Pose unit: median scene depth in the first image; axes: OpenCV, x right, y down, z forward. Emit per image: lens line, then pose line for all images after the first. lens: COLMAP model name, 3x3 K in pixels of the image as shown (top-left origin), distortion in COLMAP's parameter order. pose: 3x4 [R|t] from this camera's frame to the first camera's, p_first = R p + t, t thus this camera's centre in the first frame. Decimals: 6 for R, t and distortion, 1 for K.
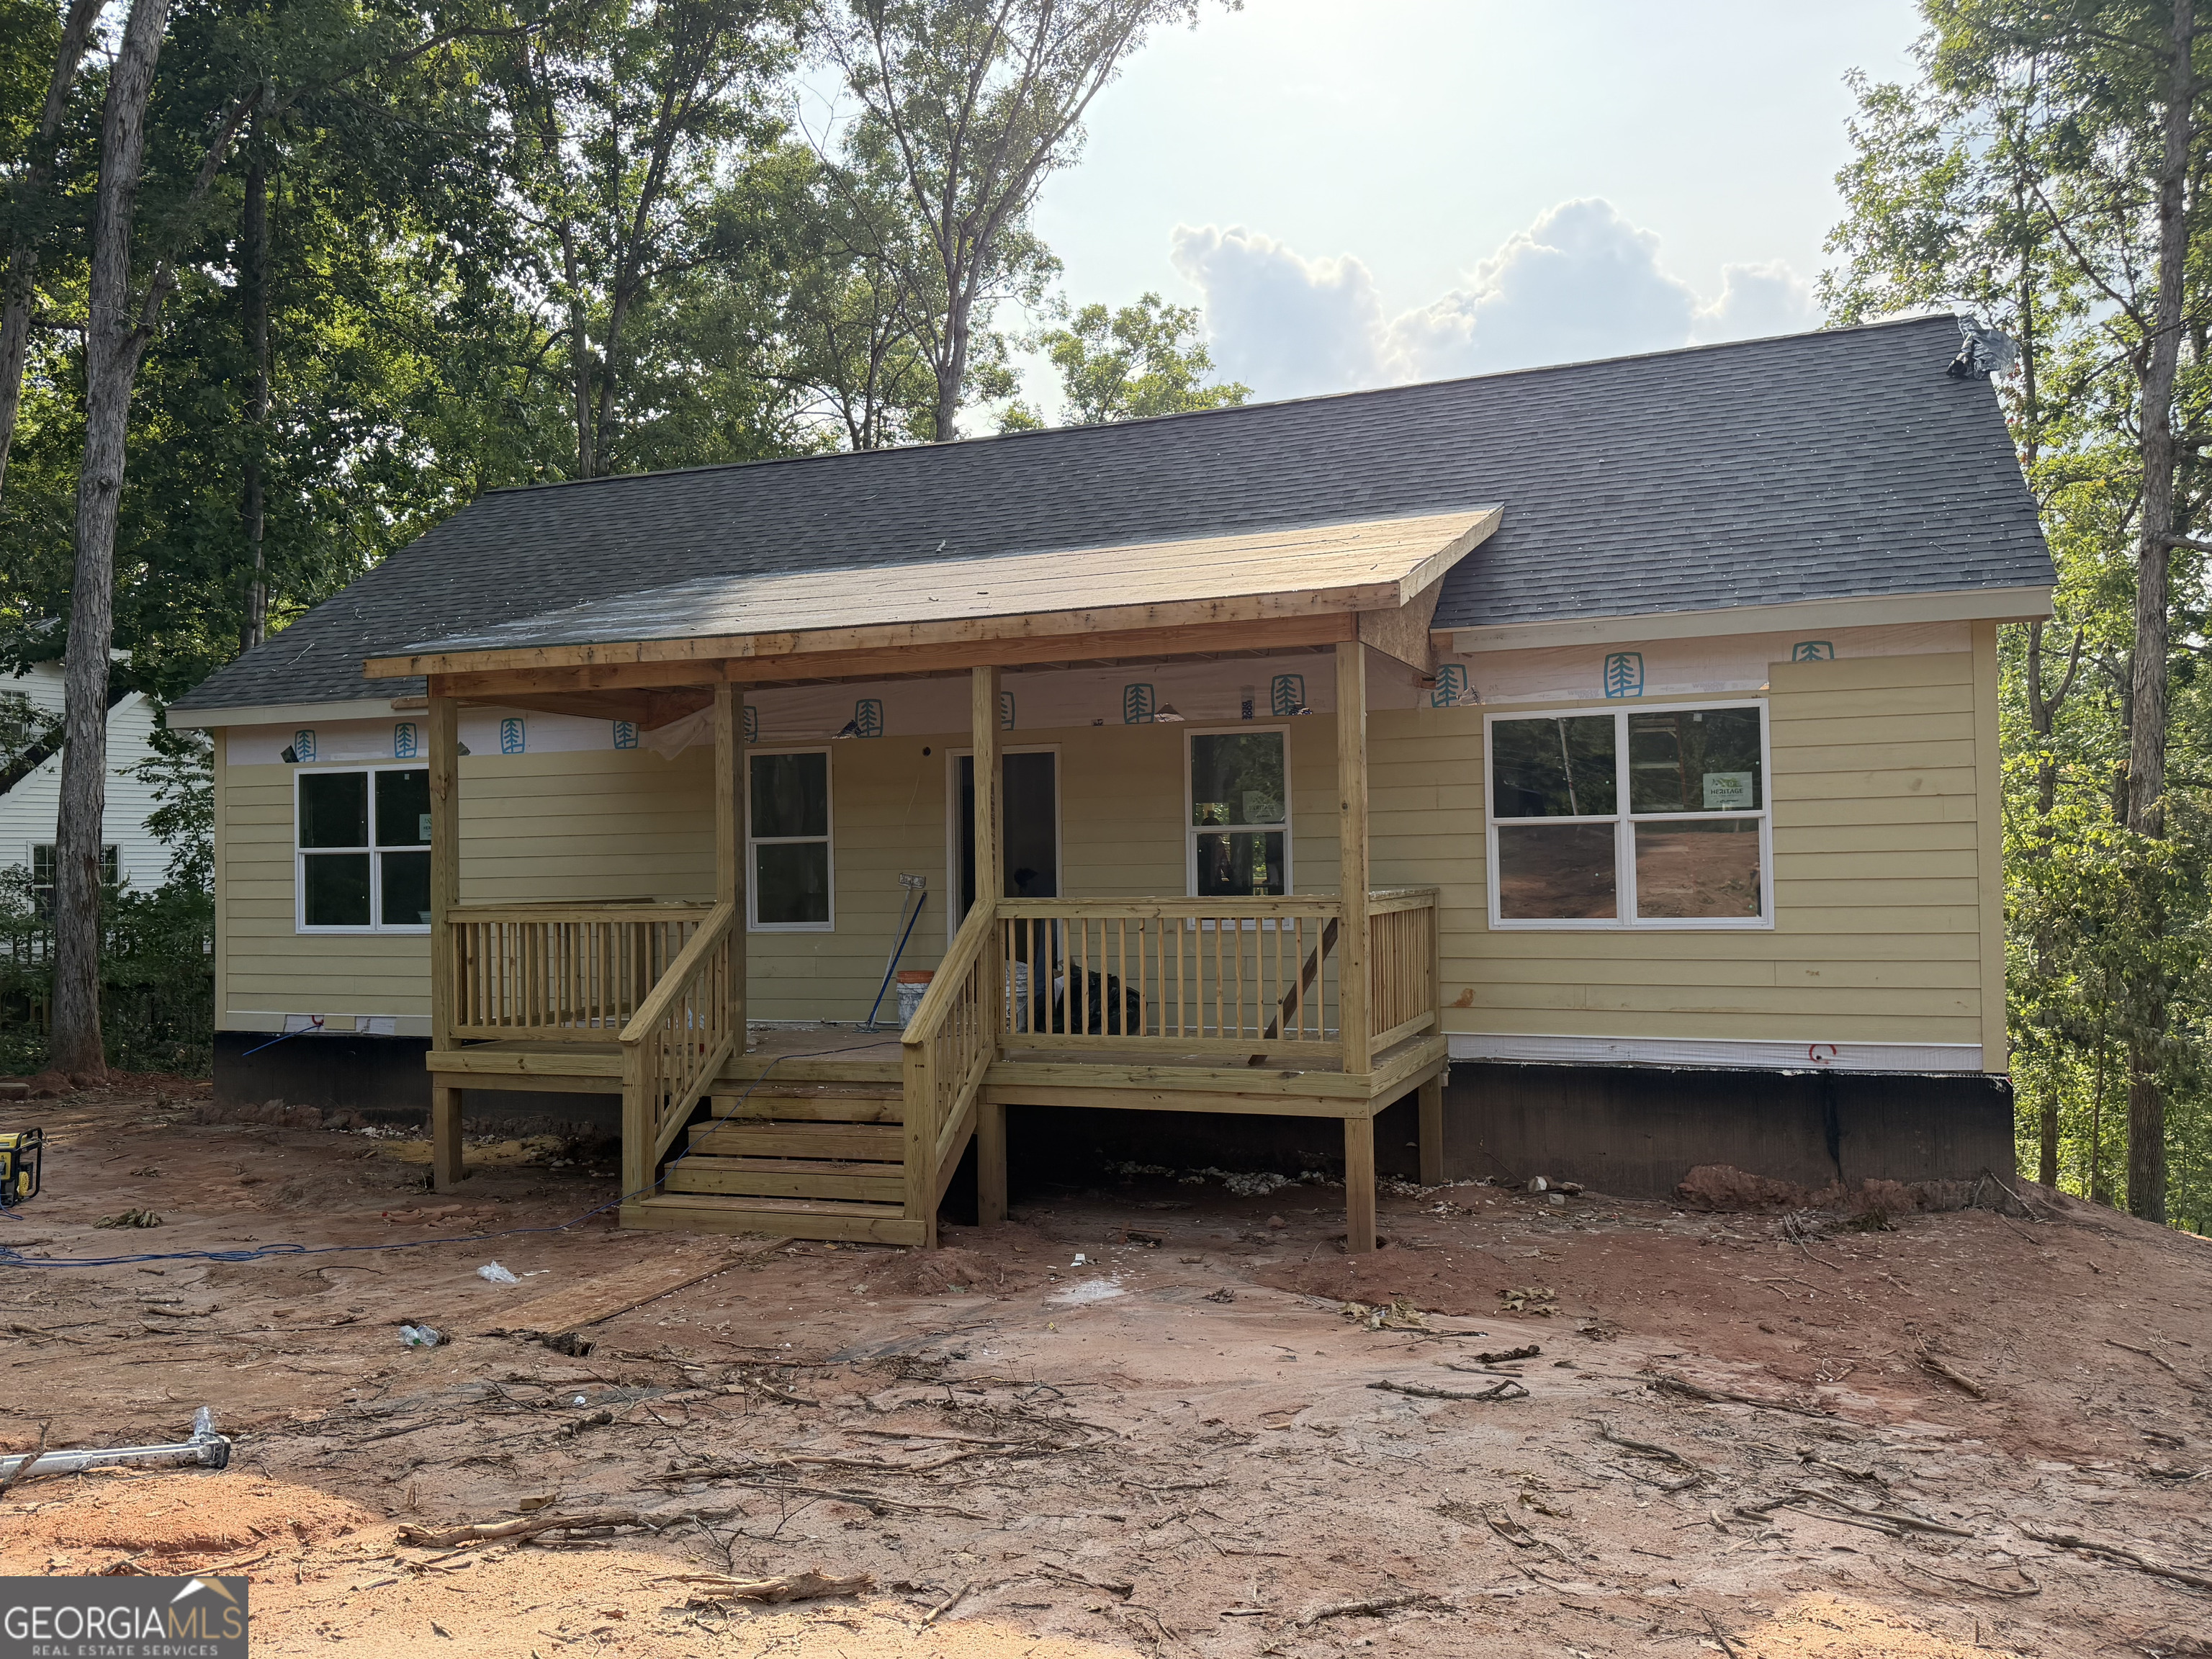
lens RADIAL K [[1675.9, 0, 1219.0], [0, 1675.9, 832.8], [0, 0, 1]] dist [0.084017, 0.000418]
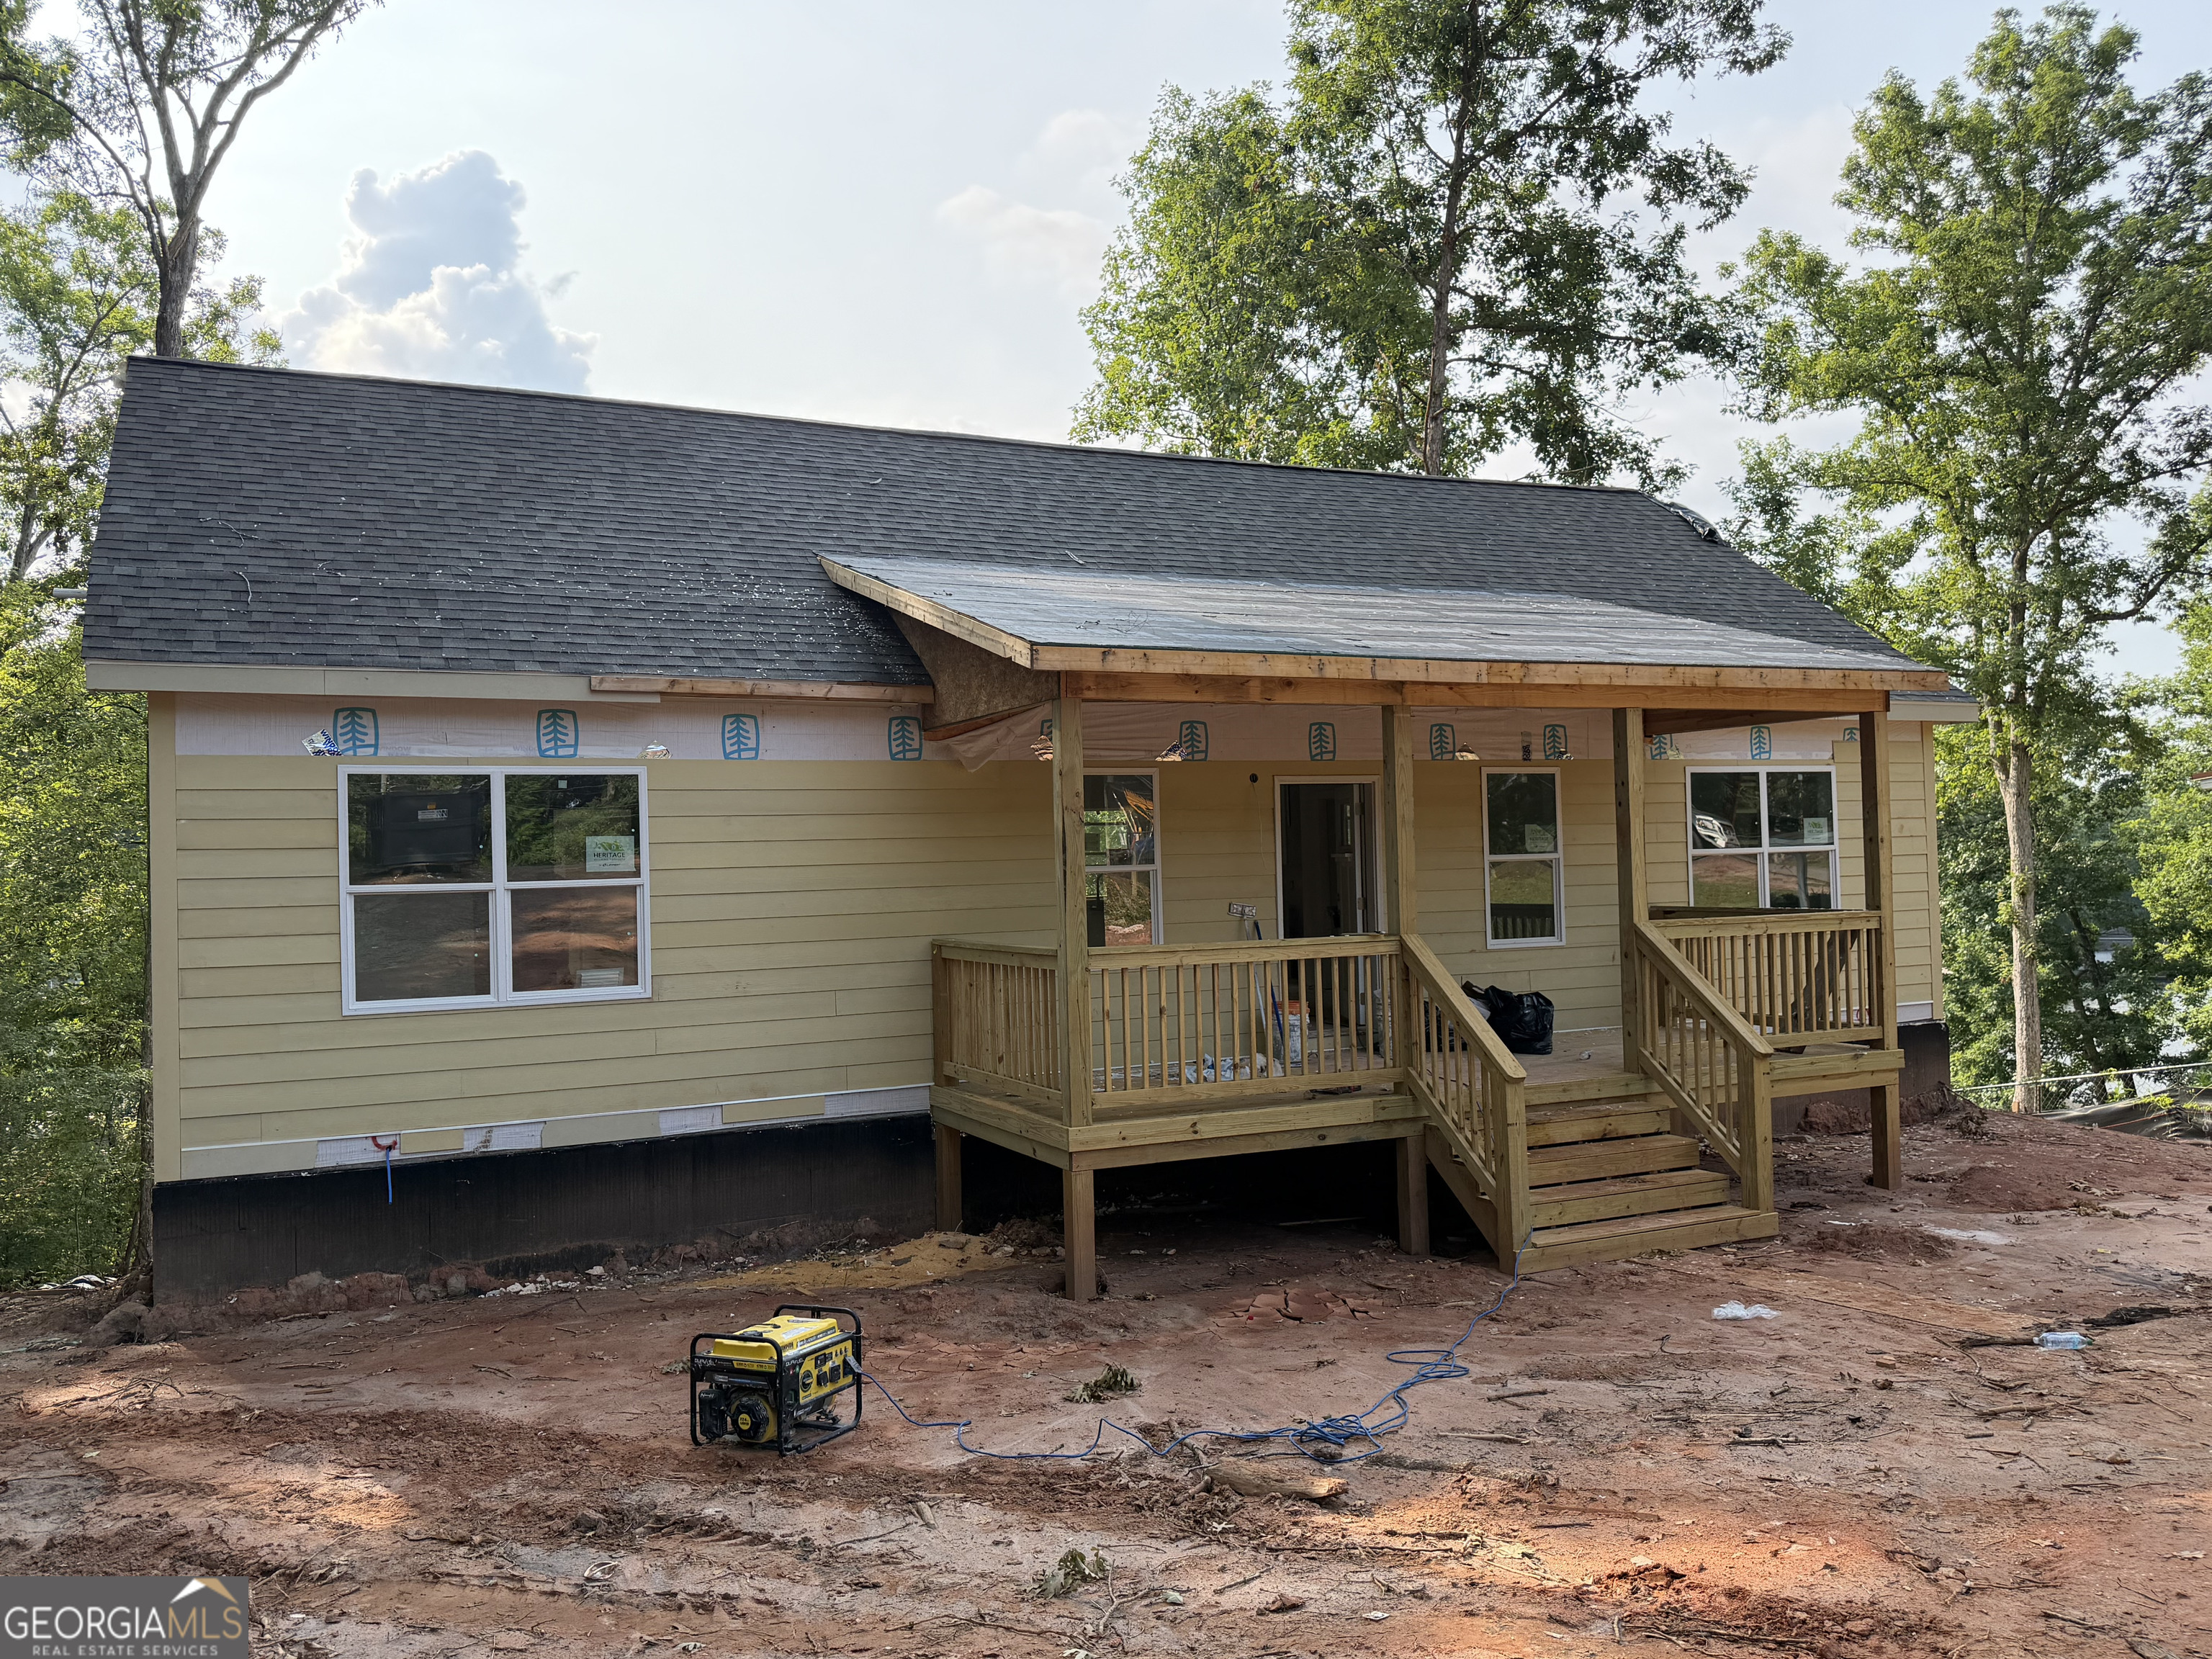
lens RADIAL K [[1675.9, 0, 1219.0], [0, 1675.9, 832.8], [0, 0, 1]] dist [0.084017, 0.000418]
pose [[0.712182, 0.020531, 0.701694, -0.773027], [0.010310, 0.999158, -0.039699, 0.018720], [-0.701919, 0.035508, 0.711371, 0.295303]]
